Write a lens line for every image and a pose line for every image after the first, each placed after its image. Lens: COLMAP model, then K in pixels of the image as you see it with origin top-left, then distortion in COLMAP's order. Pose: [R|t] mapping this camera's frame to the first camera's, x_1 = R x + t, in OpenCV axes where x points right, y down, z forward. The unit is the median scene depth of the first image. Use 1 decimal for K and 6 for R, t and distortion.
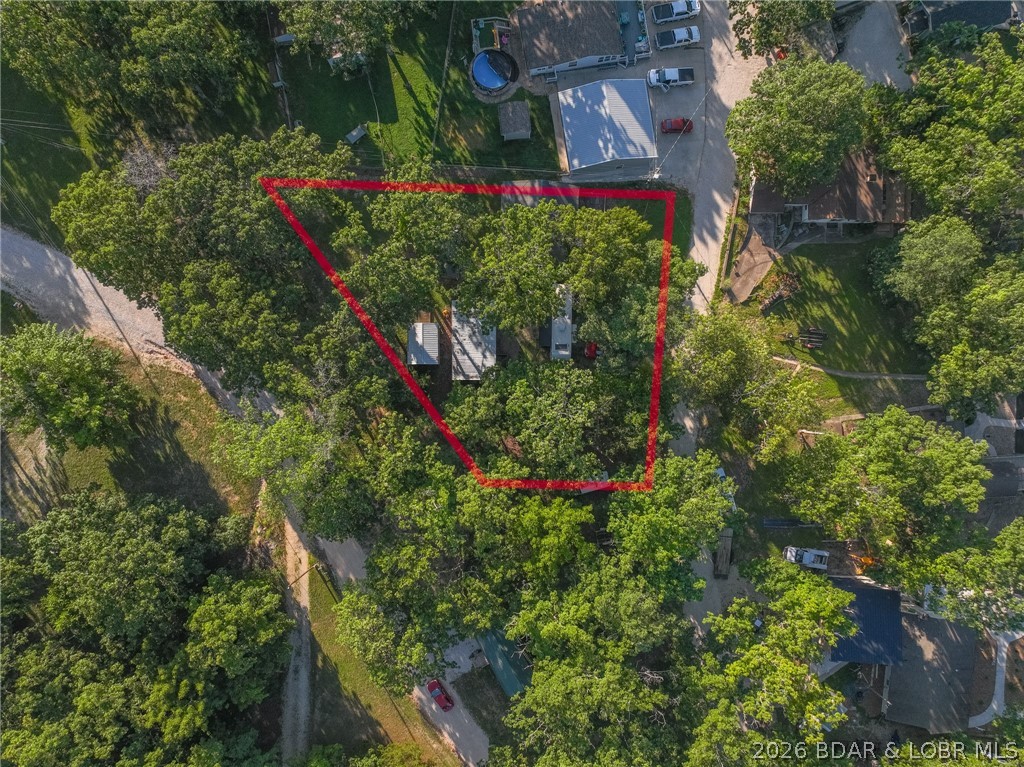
lens RADIAL K [[724.7, 0, 512.0], [0, 724.7, 383.5], [0, 0, 1]] dist [0.004887, 0.008921]
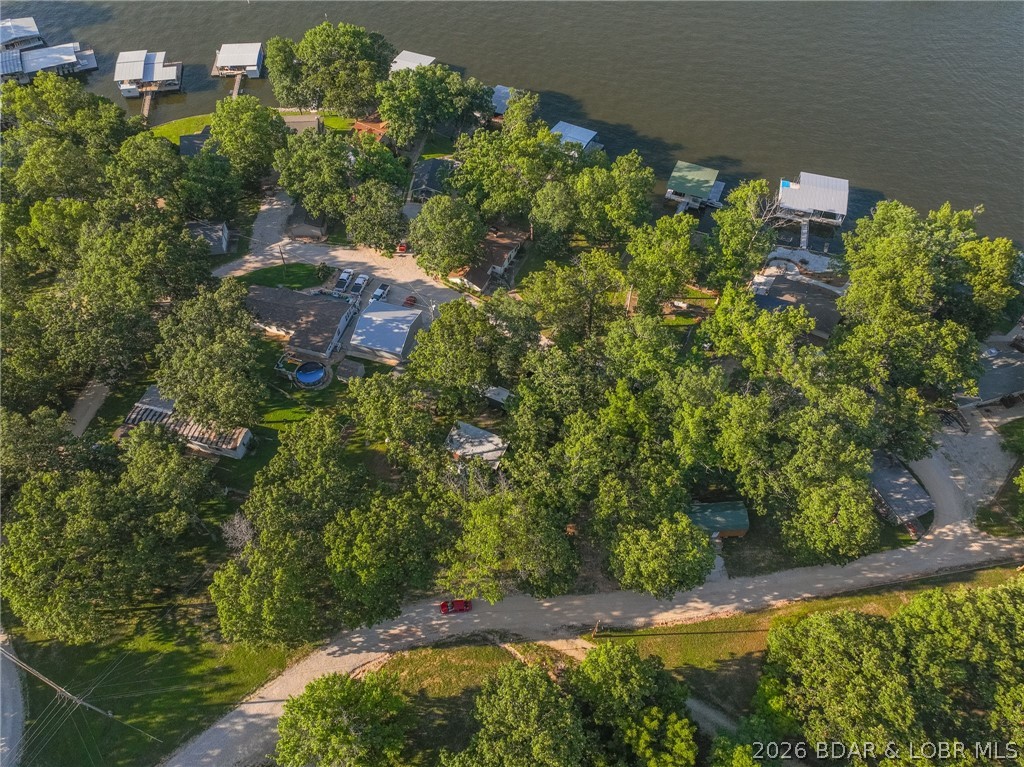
lens RADIAL K [[724.7, 0, 512.0], [0, 724.7, 383.5], [0, 0, 1]] dist [0.004887, 0.008921]
pose [[0.420653, -0.731514, 0.536598, -0.652904], [0.907218, 0.337546, -0.251034, 0.293500], [0.002509, 0.592410, 0.805633, -0.130715]]
